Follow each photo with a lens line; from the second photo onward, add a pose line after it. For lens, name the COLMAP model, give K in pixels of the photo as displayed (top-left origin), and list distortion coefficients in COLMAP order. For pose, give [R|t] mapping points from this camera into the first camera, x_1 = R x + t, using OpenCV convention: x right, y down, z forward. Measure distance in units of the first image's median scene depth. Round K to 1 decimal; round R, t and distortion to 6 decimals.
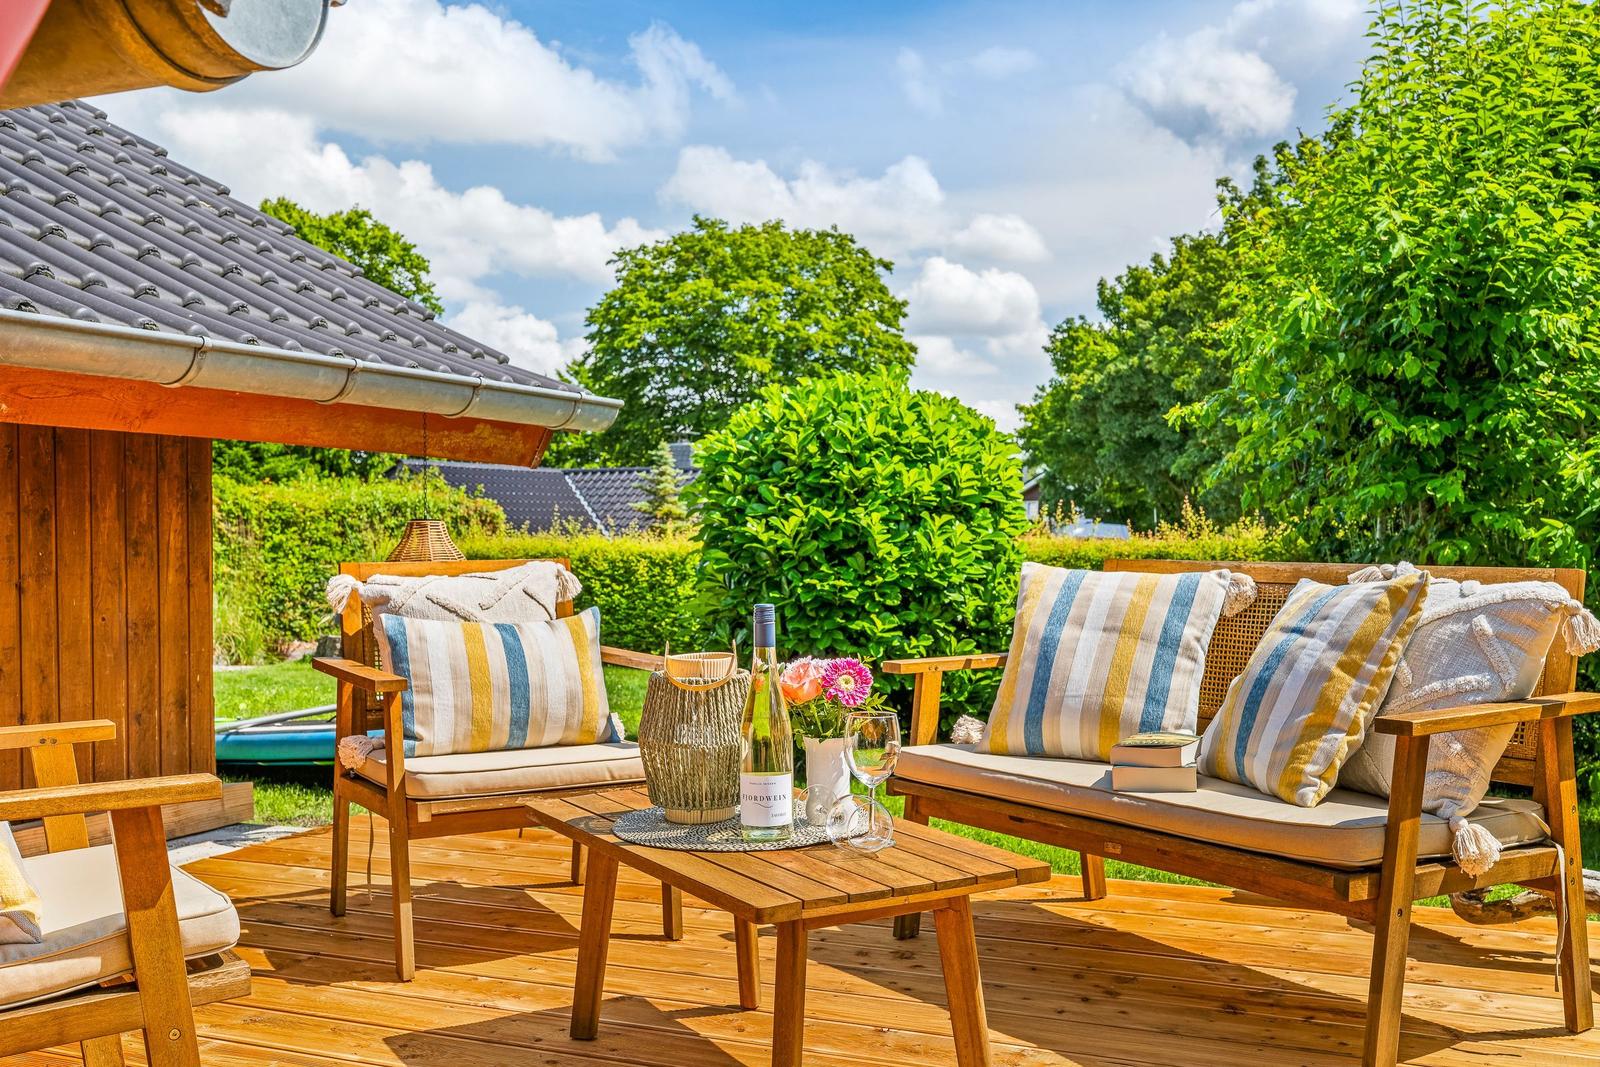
lens RADIAL K [[1508.1, 0, 800.0], [0, 1508.1, 533.5], [0, 0, 1]] dist [0.006252, 0.011052]
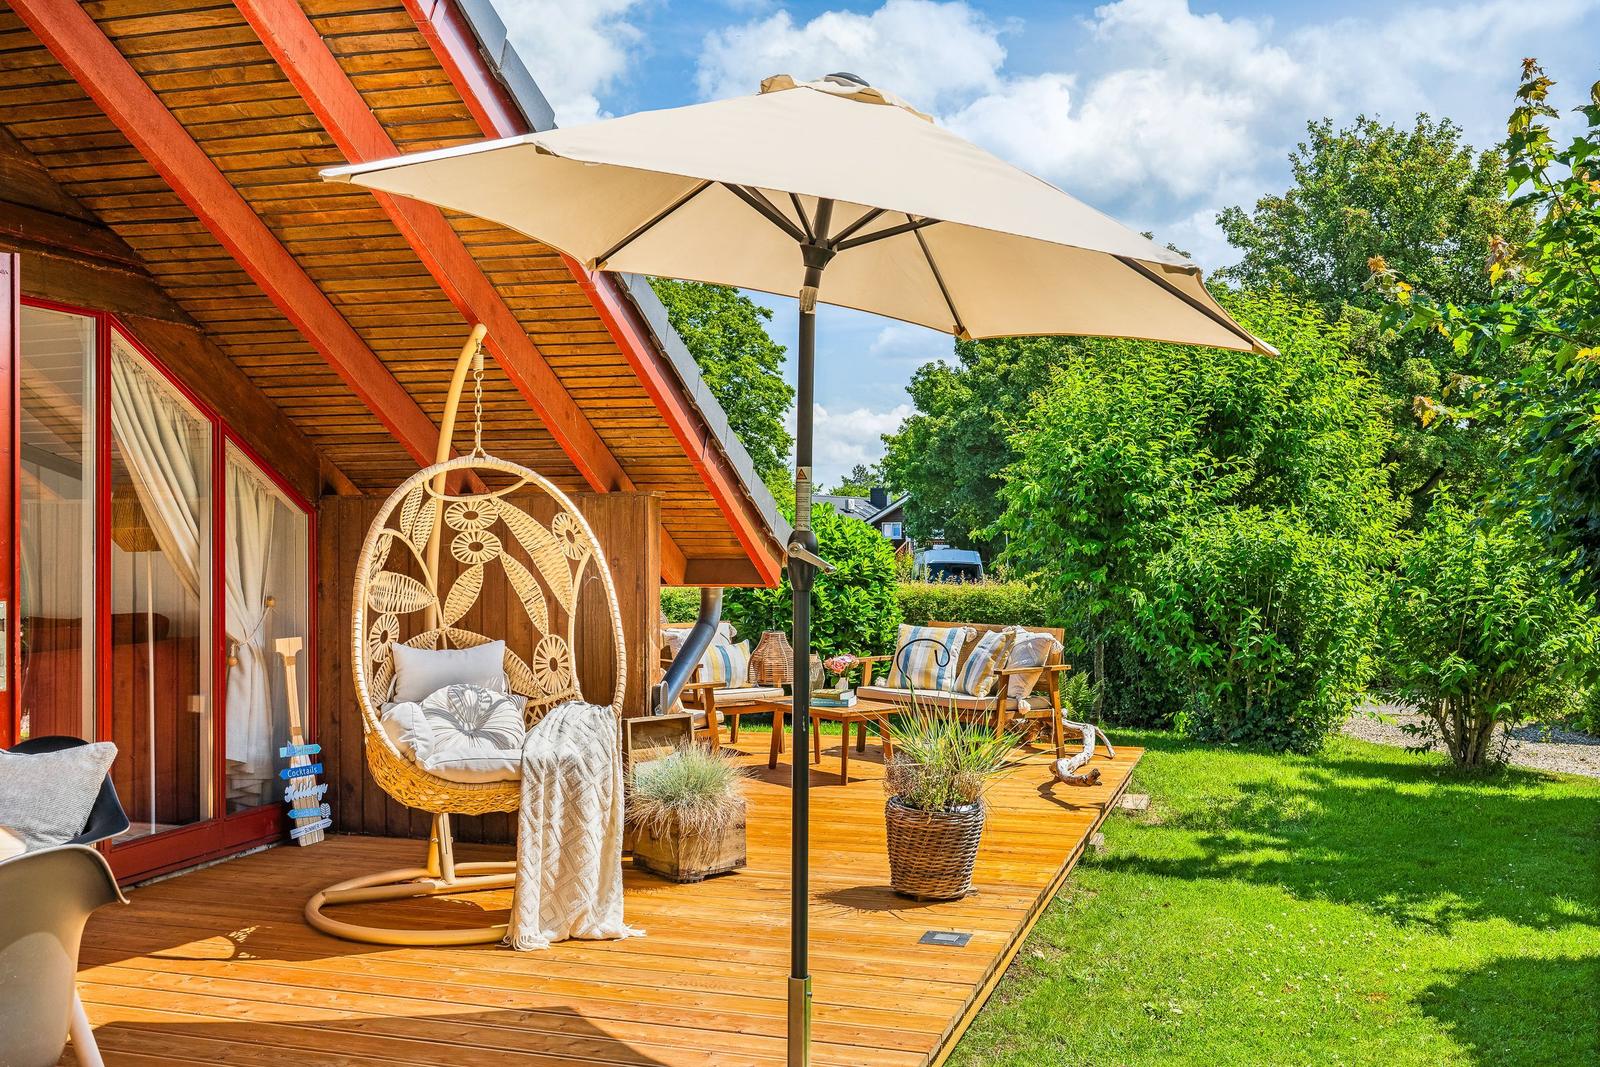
lens RADIAL K [[1508.1, 0, 800.0], [0, 1508.1, 533.5], [0, 0, 1]] dist [0.006252, 0.011052]
pose [[0.995996, 0.001147, 0.089388, -0.144540], [-0.000422, 0.999967, -0.008130, -0.062543], [-0.089395, 0.008059, 0.995964, -0.895964]]
